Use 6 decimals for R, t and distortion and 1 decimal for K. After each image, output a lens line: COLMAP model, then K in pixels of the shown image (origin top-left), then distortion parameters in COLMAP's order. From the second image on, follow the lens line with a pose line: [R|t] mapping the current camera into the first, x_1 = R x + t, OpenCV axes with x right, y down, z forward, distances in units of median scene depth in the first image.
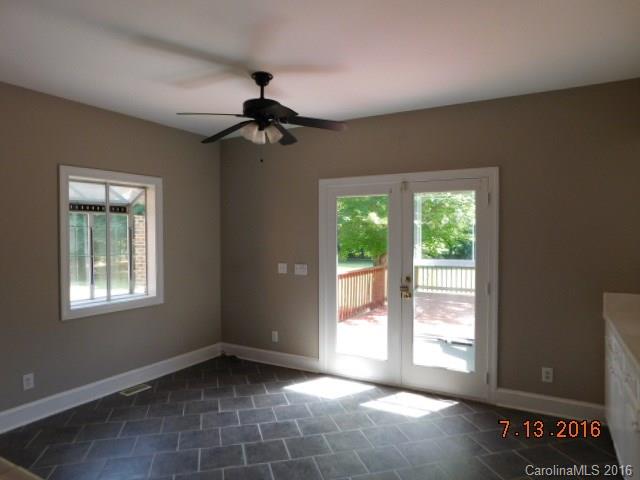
lens RADIAL K [[424.2, 0, 320.0], [0, 424.2, 240.0], [0, 0, 1]] dist [-0.090820, 0.075615]
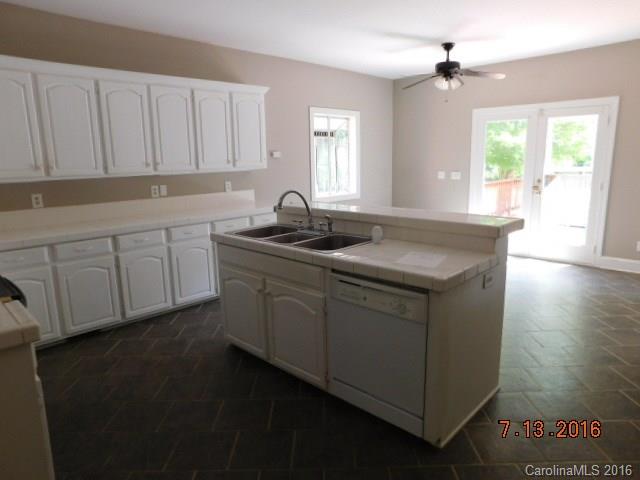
lens RADIAL K [[424.2, 0, 320.0], [0, 424.2, 240.0], [0, 0, 1]] dist [-0.090820, 0.075615]
pose [[0.967021, 0.033716, -0.252454, -0.142930], [0.012513, 0.983713, 0.179310, 0.028814], [0.254388, -0.176555, 0.950850, -0.545099]]
